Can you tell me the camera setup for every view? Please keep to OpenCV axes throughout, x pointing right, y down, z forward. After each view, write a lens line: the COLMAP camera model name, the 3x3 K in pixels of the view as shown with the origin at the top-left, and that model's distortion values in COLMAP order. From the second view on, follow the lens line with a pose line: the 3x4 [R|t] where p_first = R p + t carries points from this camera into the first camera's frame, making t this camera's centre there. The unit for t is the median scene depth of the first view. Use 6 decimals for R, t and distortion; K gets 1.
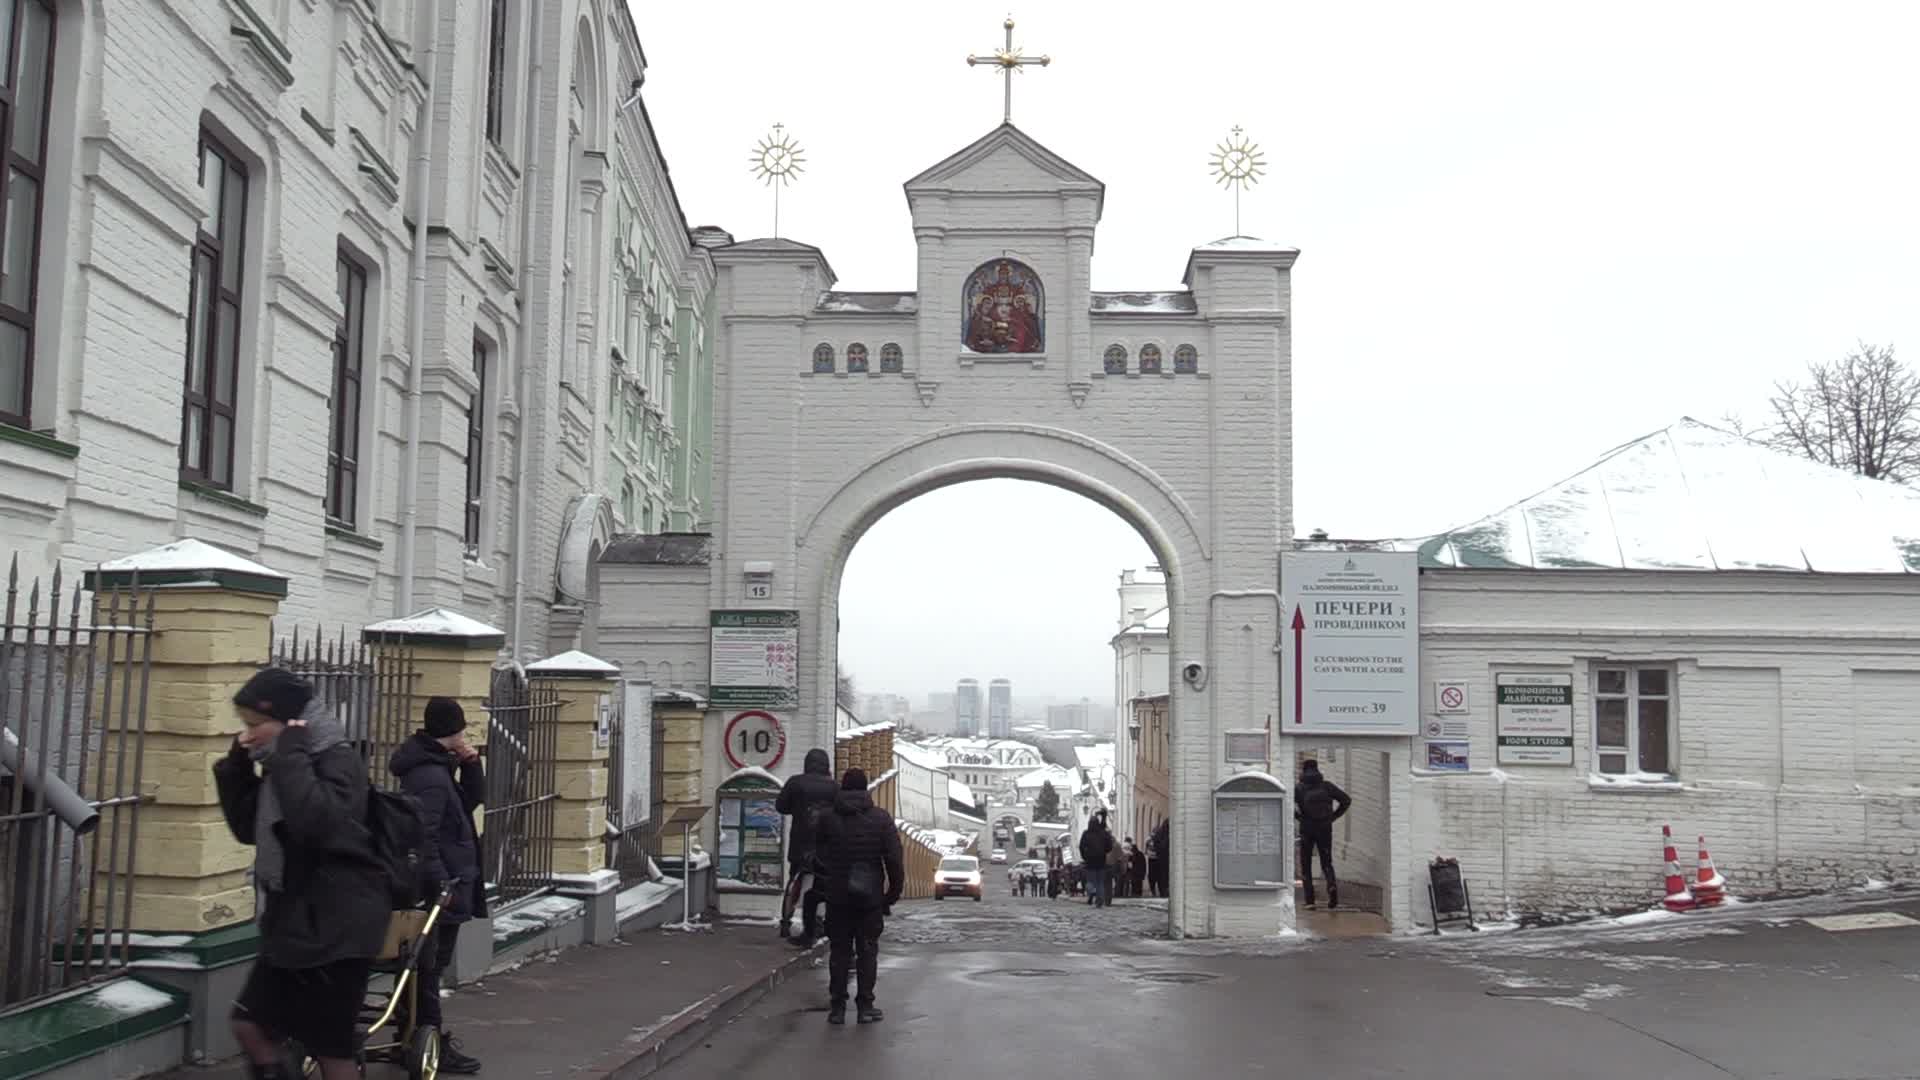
lens RADIAL K [[1495.5, 0, 960.0], [0, 1495.5, 540.0], [0, 0, 1]] dist [-0.056601, 0.003756]
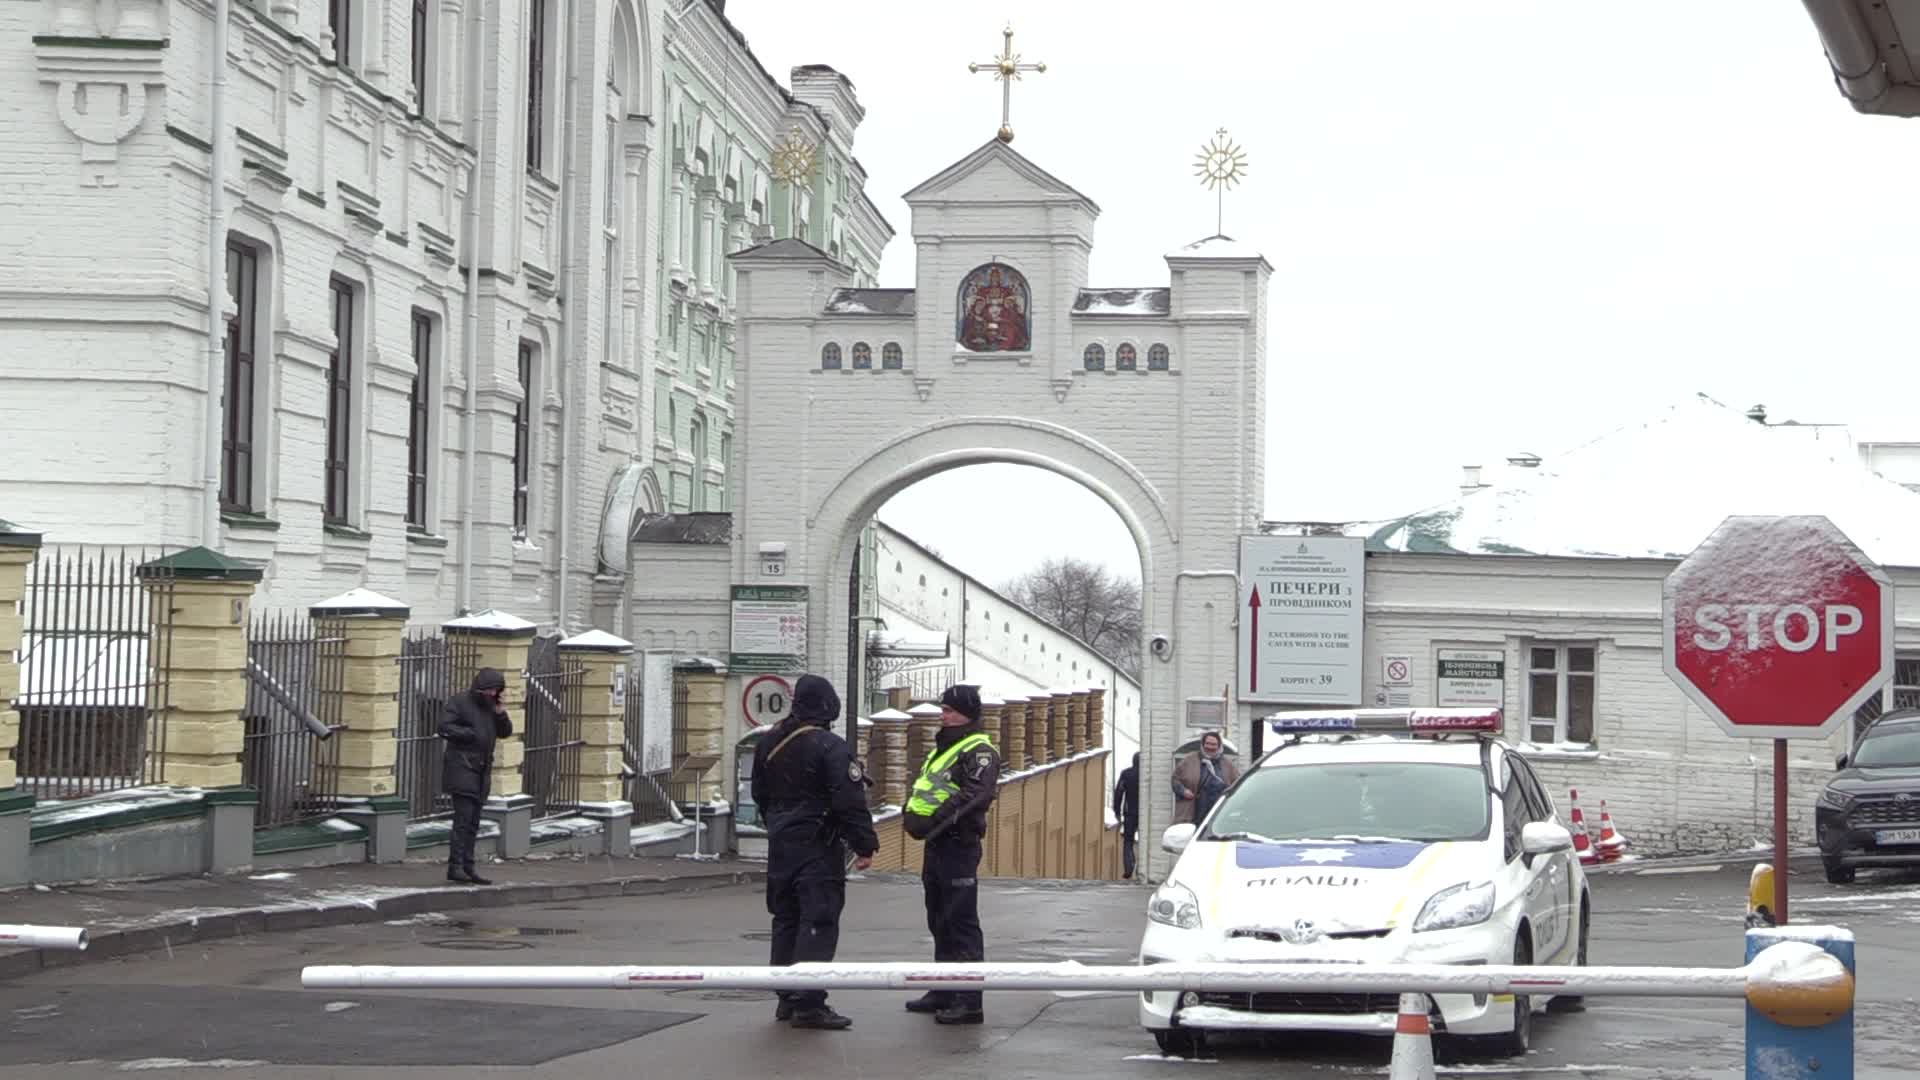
lens RADIAL K [[1964.7, 0, 960.0], [0, 1964.7, 540.0], [0, 0, 1]] dist [-0.051458, 0.009474]
pose [[0.994666, 0.002932, -0.103105, 0.158541], [0.002058, 0.998833, 0.048260, -0.058797], [0.103126, -0.048215, 0.993499, -0.448613]]
